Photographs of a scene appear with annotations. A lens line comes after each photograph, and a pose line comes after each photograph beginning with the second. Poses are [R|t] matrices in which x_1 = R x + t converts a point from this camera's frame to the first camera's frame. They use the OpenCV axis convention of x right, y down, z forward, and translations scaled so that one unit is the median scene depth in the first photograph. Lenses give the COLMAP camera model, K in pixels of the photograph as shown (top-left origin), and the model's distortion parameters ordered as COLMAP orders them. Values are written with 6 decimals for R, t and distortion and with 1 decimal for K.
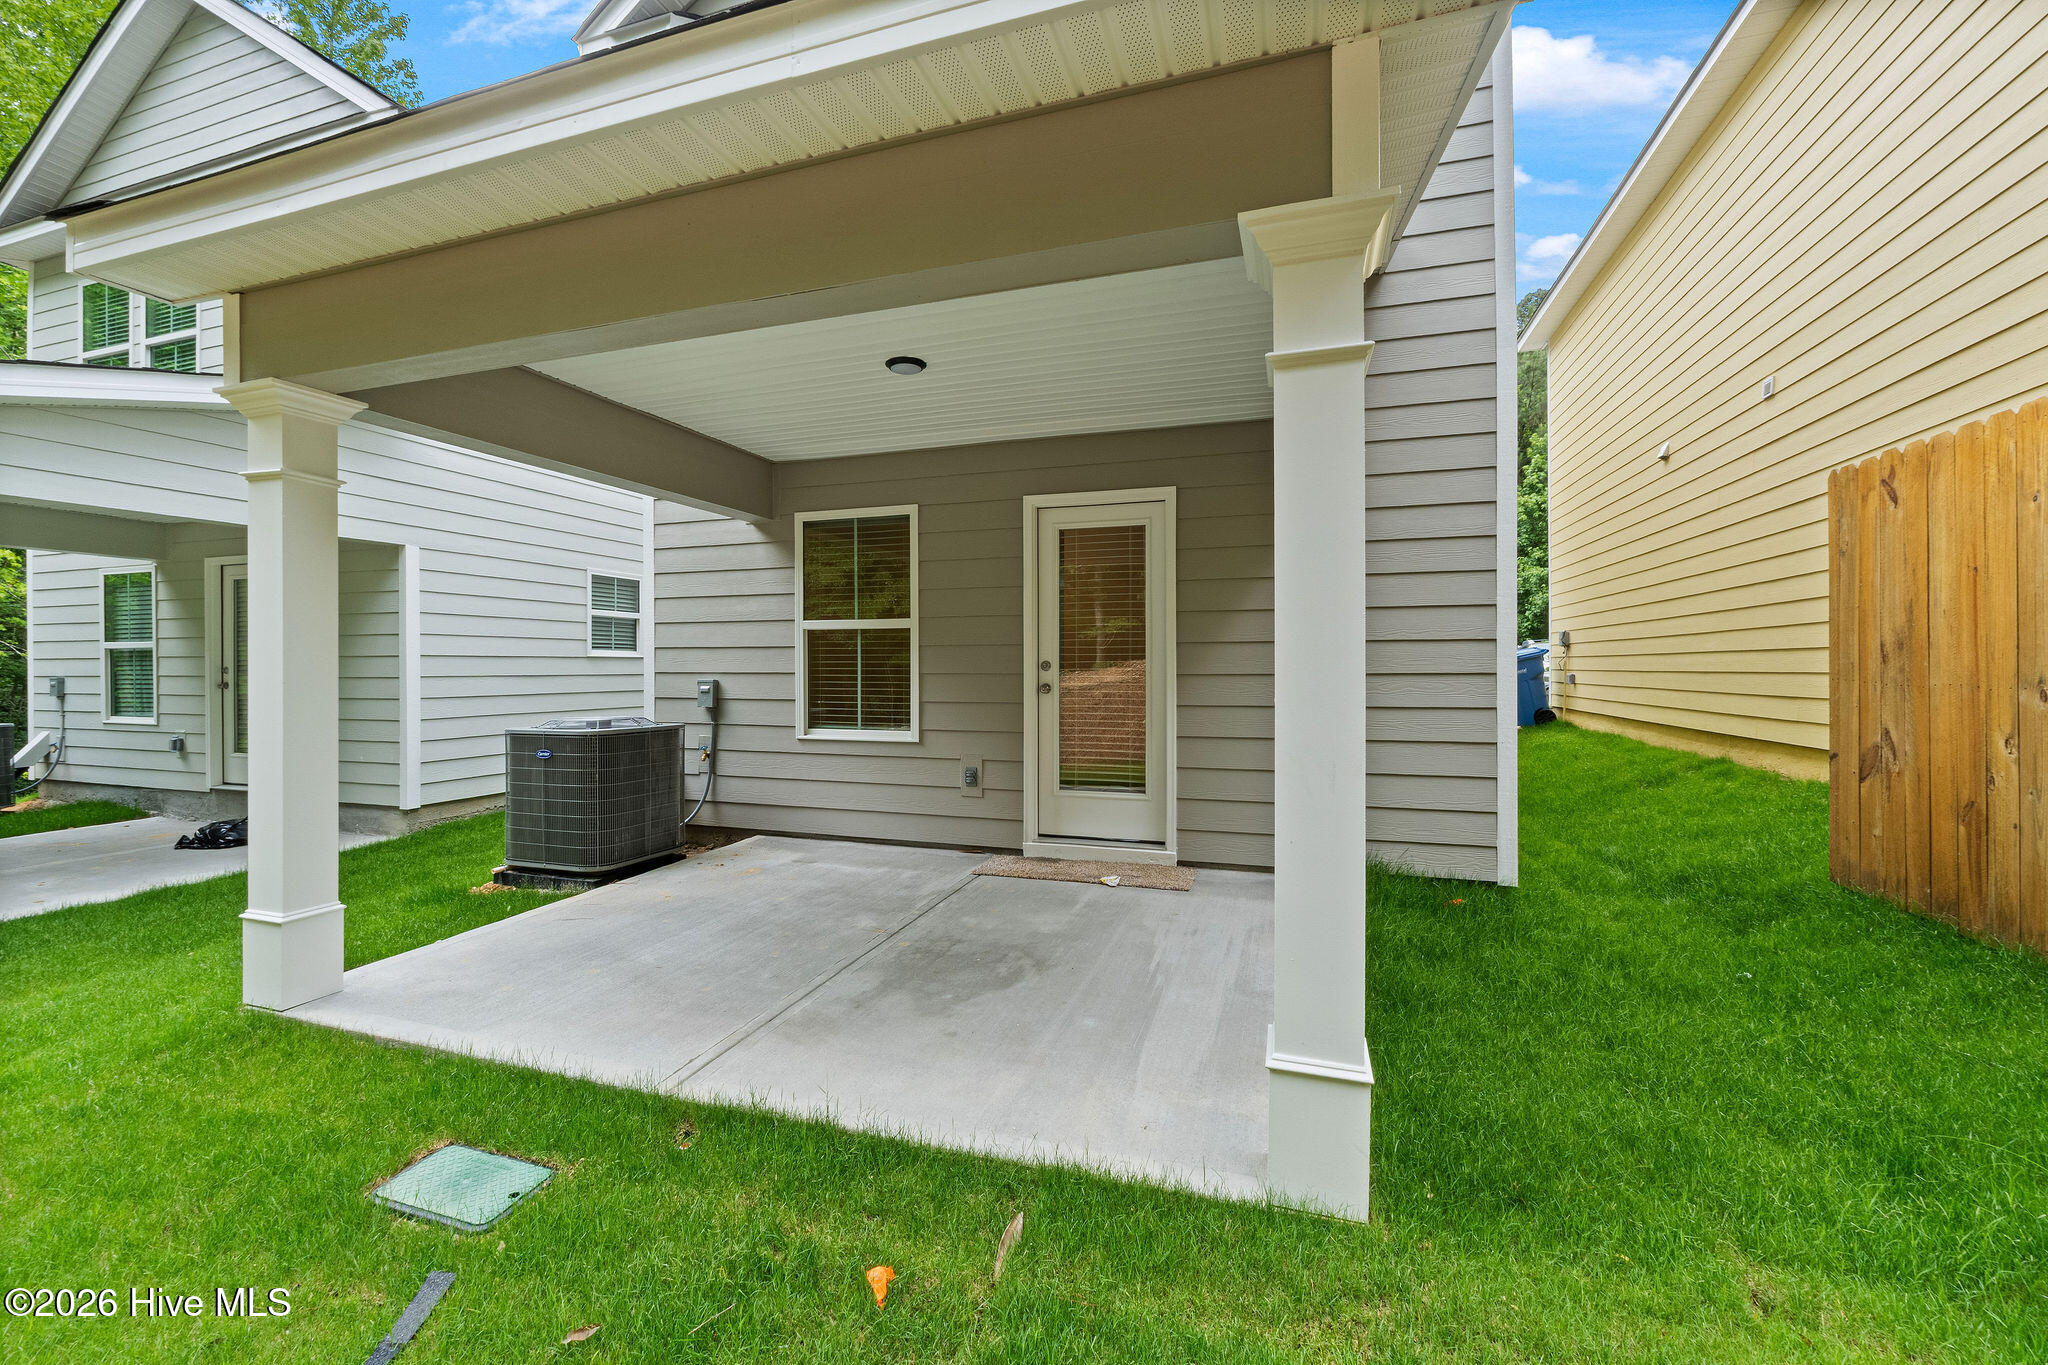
lens RADIAL K [[863.4, 0, 1015.7], [0, 863.4, 665.7], [0, 0, 1]] dist [-0.010094, -0.000226]
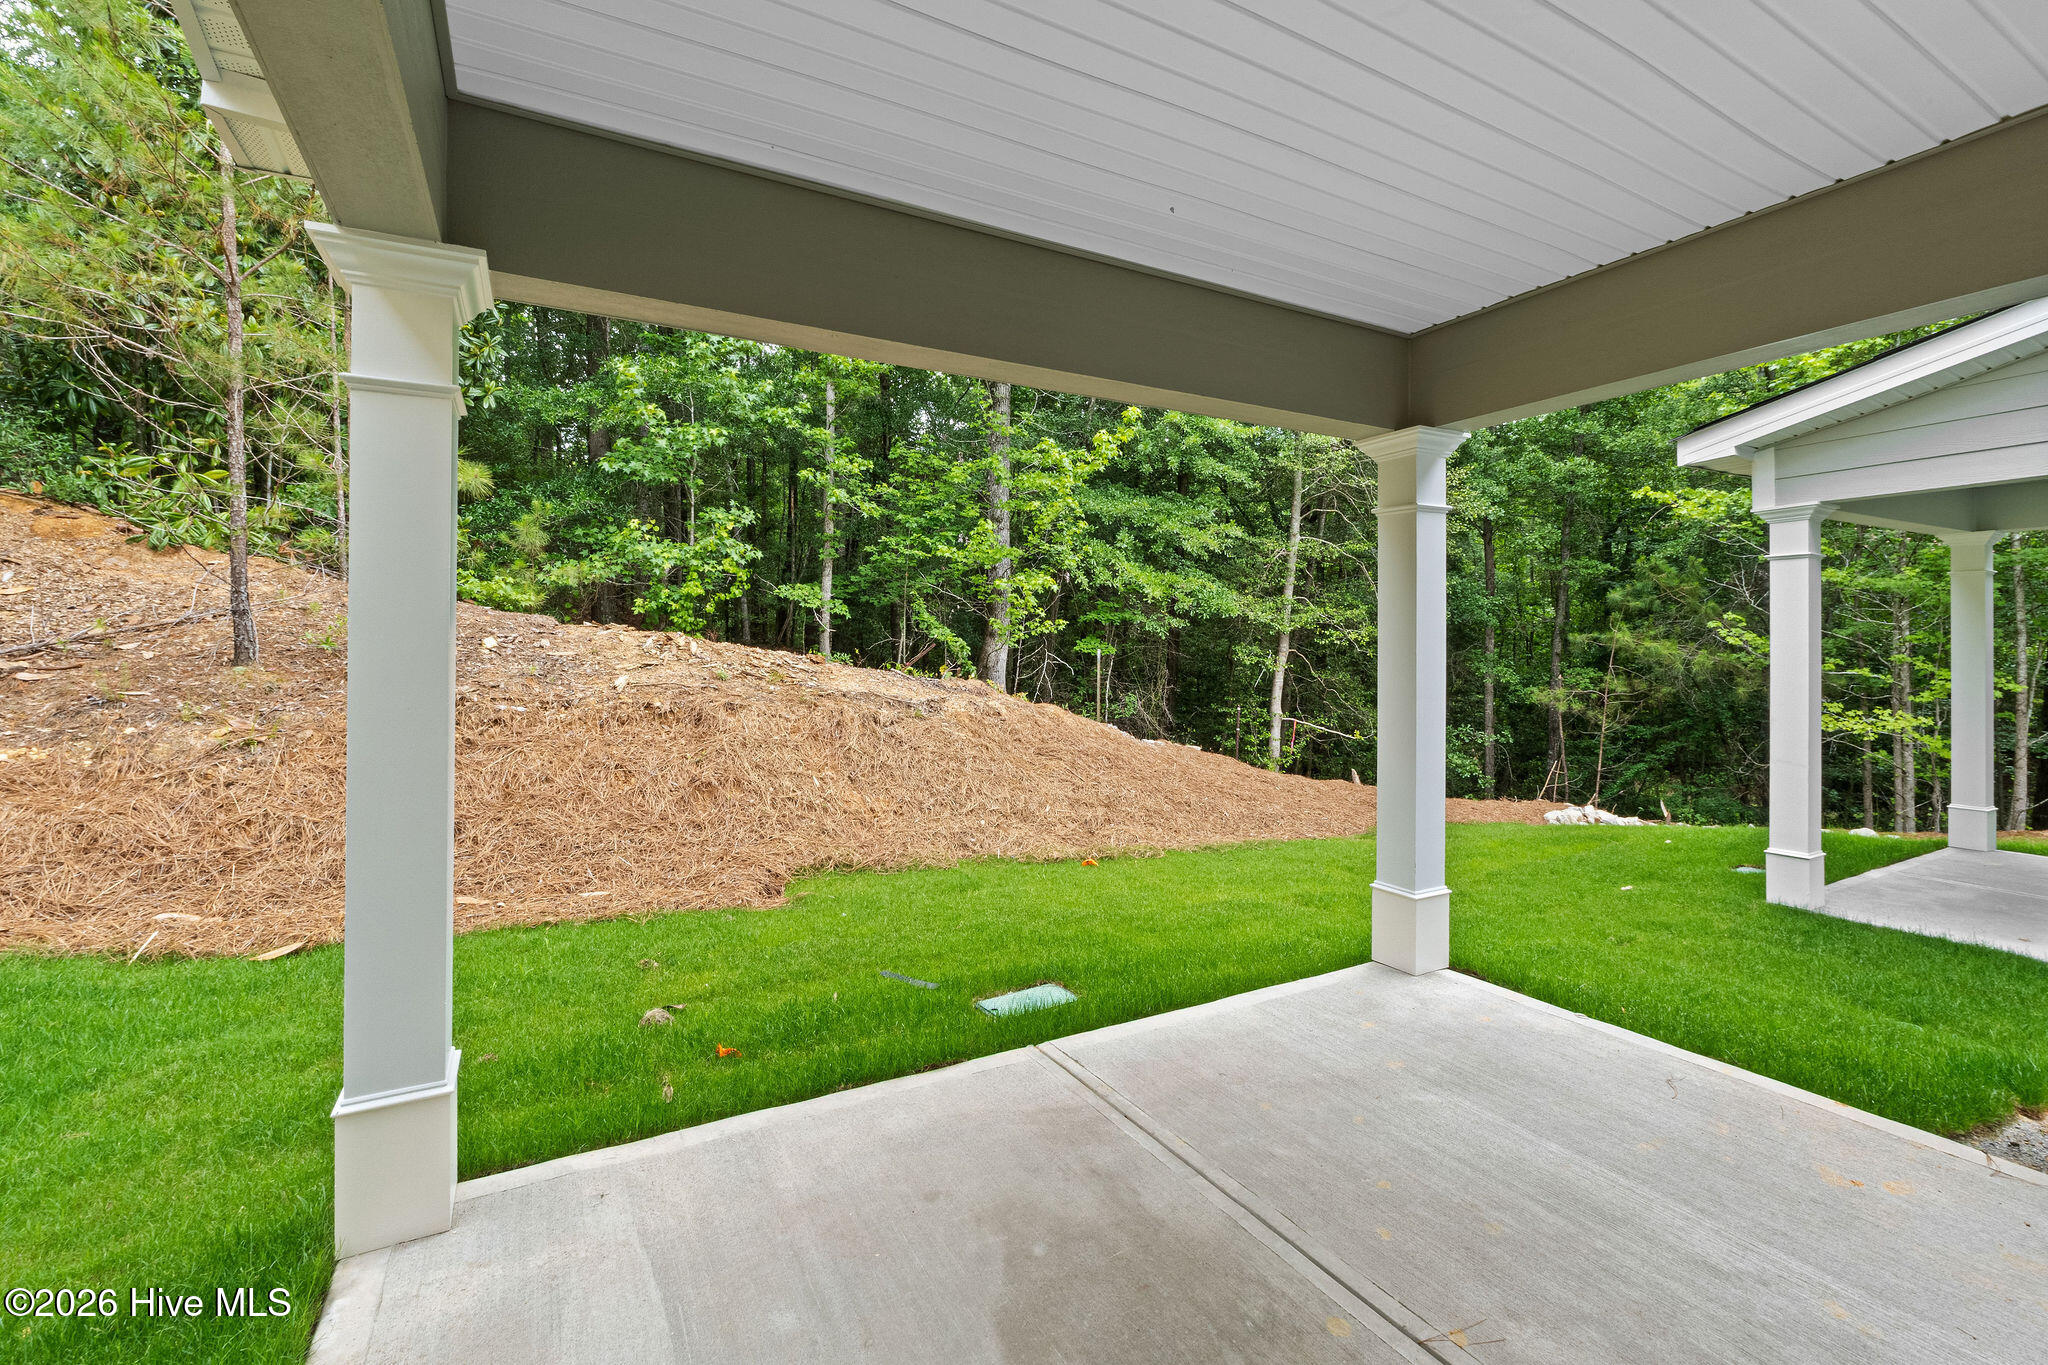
lens RADIAL K [[863.4, 0, 1024.6], [0, 863.4, 670.1], [0, 0, 1]] dist [-0.010094, -0.000226]
pose [[-0.683030, 0.013708, -0.730262, 0.362895], [-0.002051, 0.999784, 0.020685, -0.037414], [0.730388, 0.015627, -0.682854, 1.391498]]
